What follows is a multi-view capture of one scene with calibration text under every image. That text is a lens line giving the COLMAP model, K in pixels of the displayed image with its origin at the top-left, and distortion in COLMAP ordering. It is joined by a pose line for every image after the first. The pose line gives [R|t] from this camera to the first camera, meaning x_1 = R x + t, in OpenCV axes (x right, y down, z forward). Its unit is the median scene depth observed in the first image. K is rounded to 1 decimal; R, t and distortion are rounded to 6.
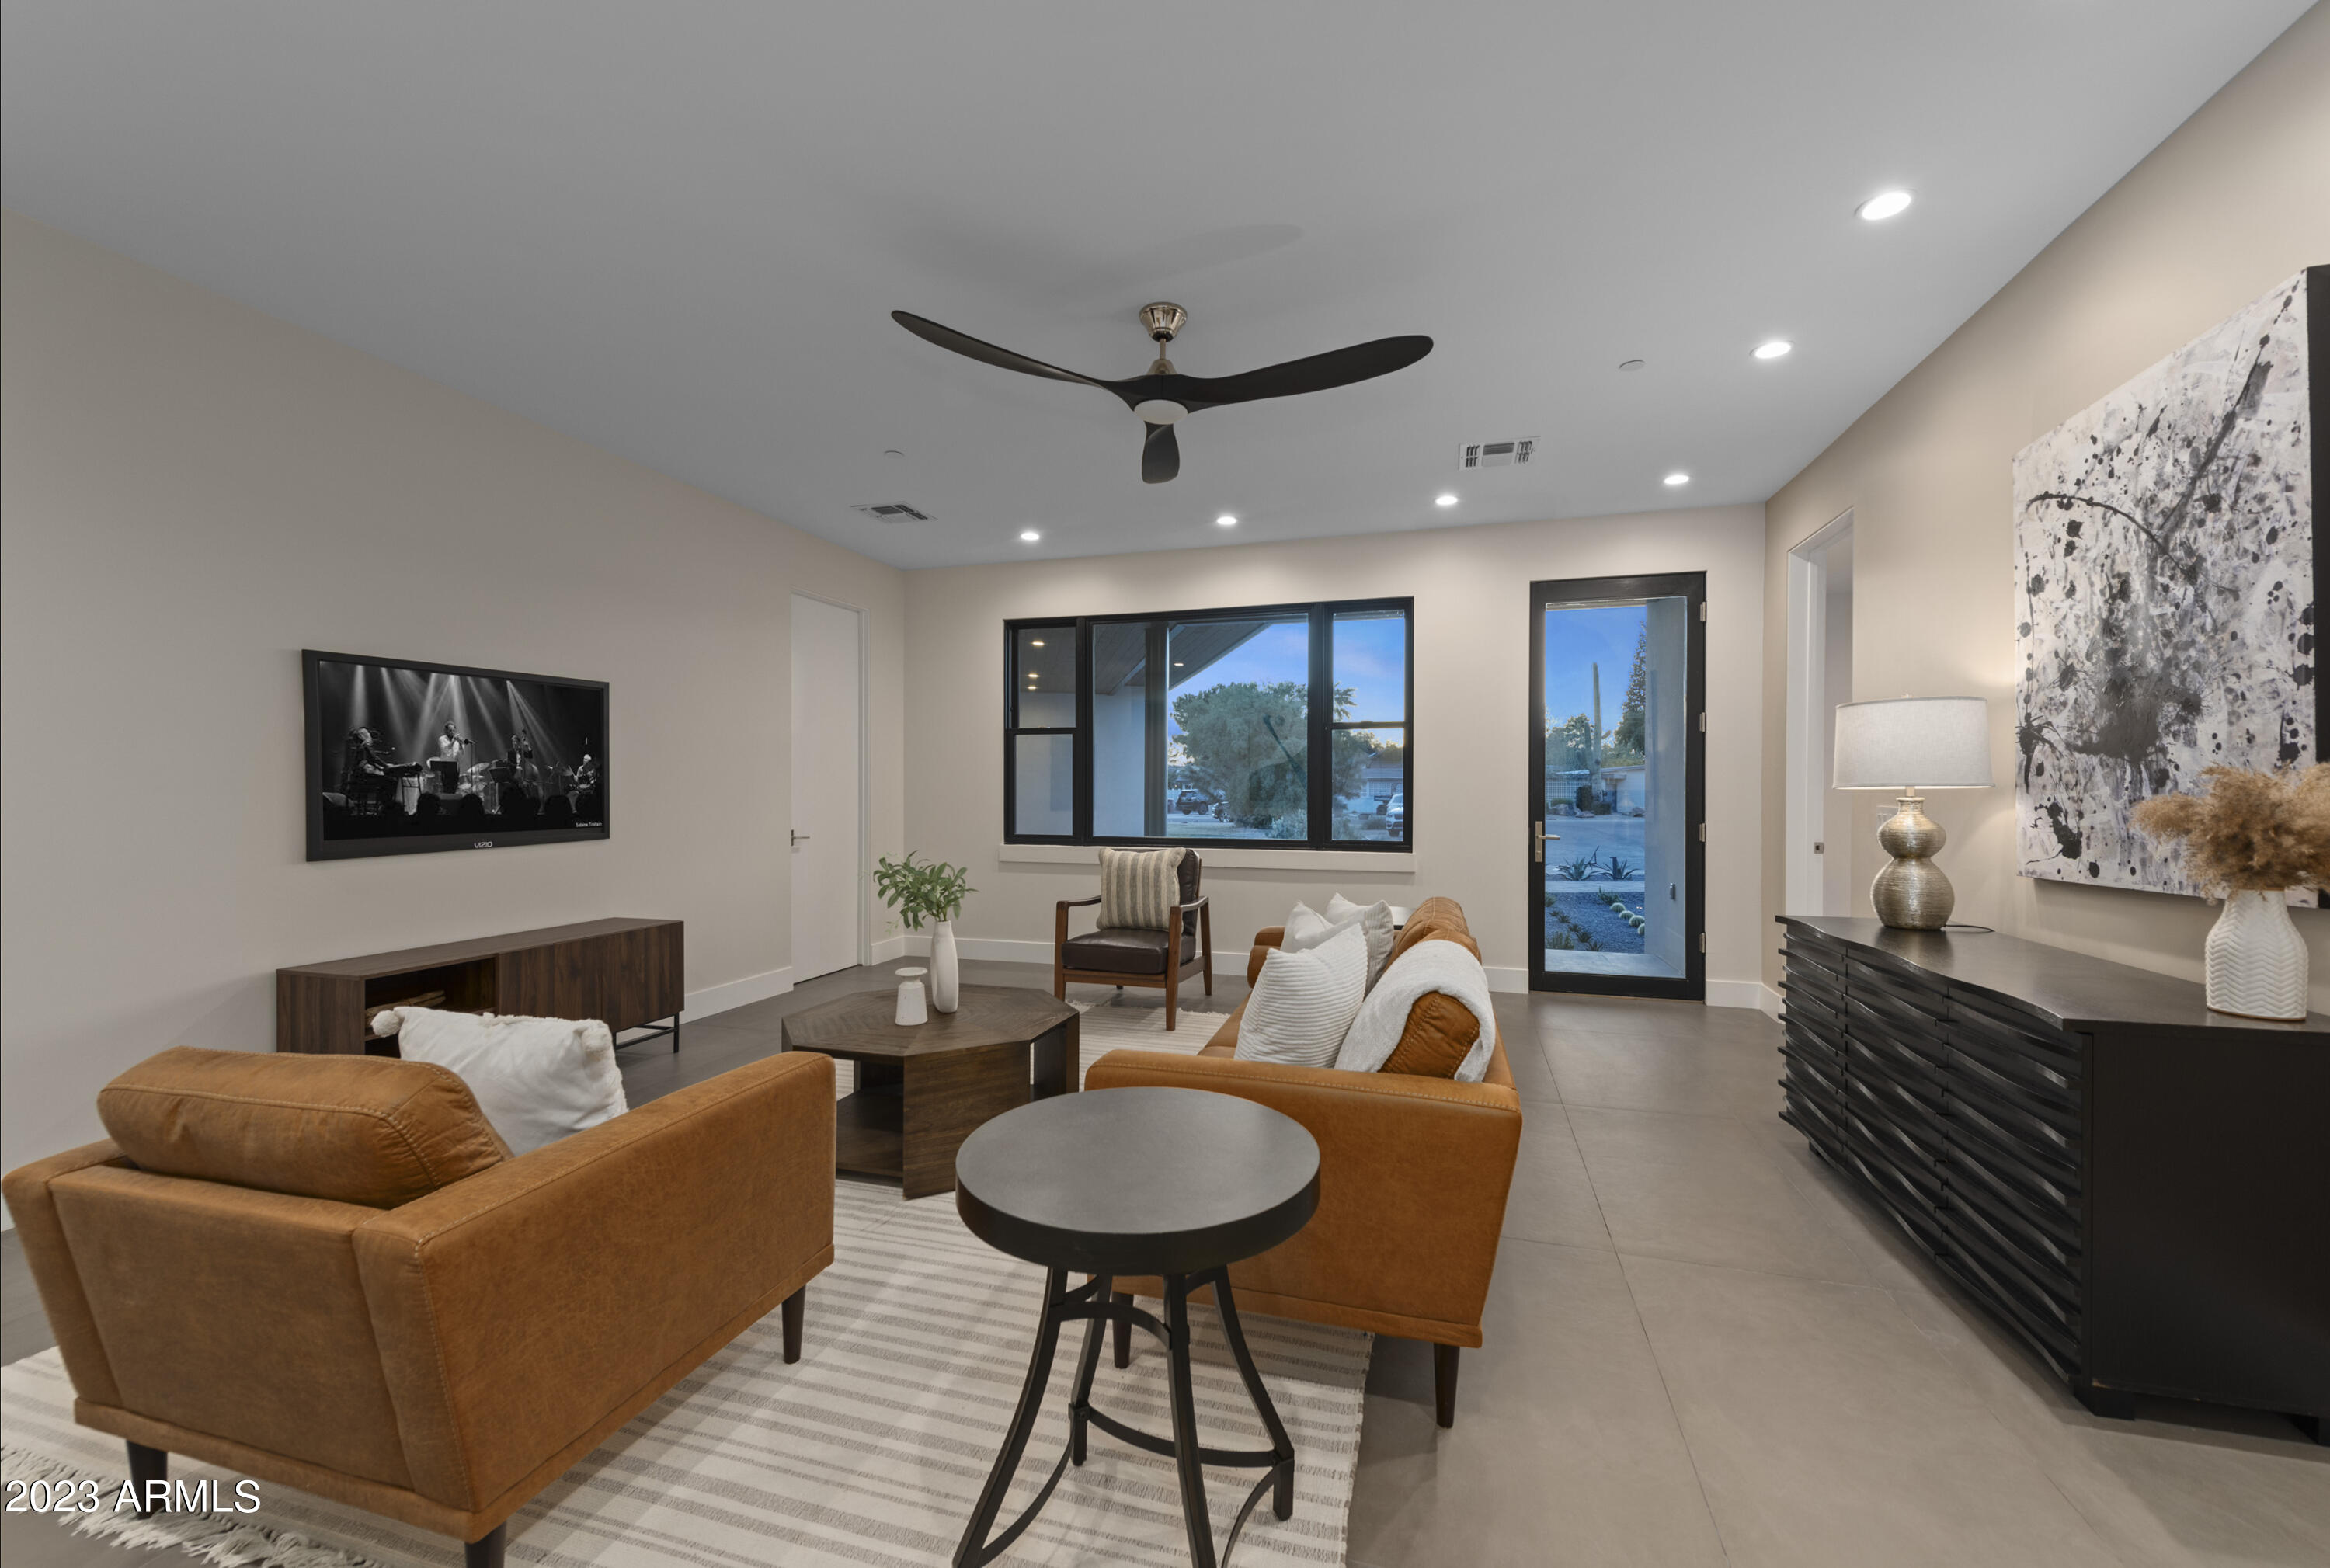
lens RADIAL K [[919.8, 0, 1169.2], [0, 919.8, 796.4], [0, 0, 1]] dist [0.017113, -0.006589]
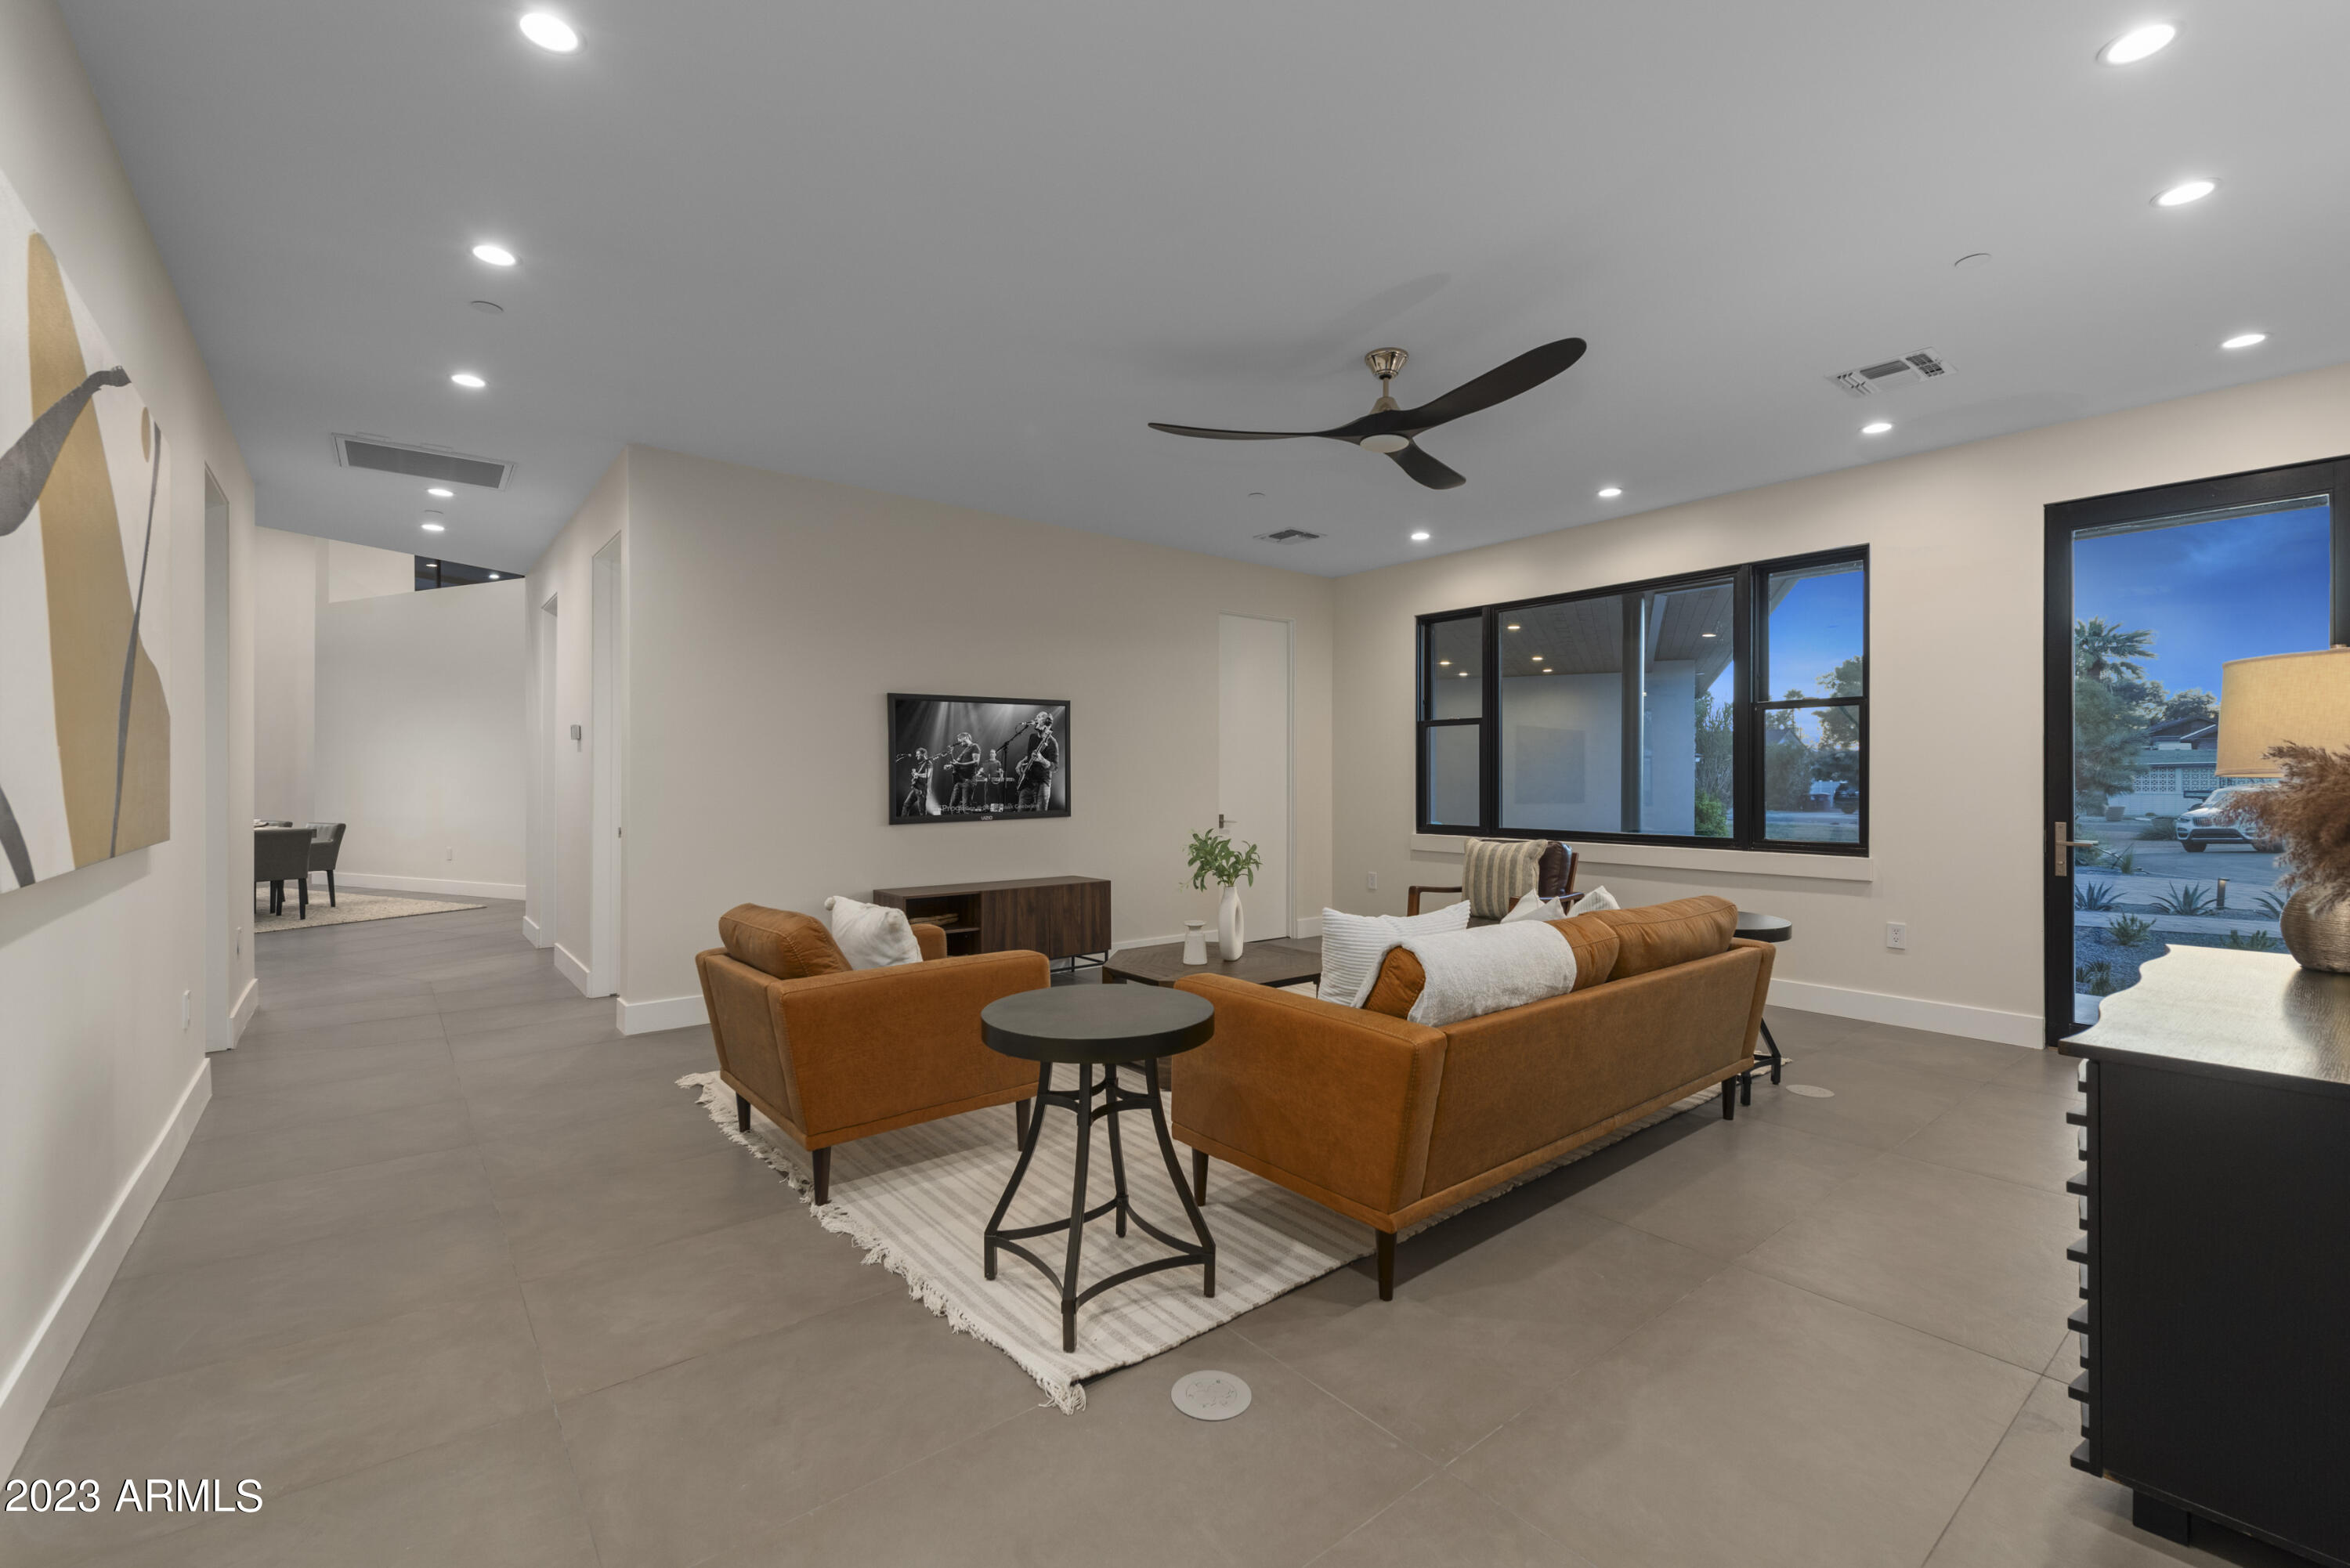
lens RADIAL K [[973.2, 0, 1163.0], [0, 973.2, 782.4], [0, 0, 1]] dist [0.008657, -0.000601]
pose [[0.824183, 0.000735, -0.566324, 0.338745], [-0.004371, 0.999978, -0.005064, 0.002812], [0.566307, 0.006649, 0.824167, -0.098499]]
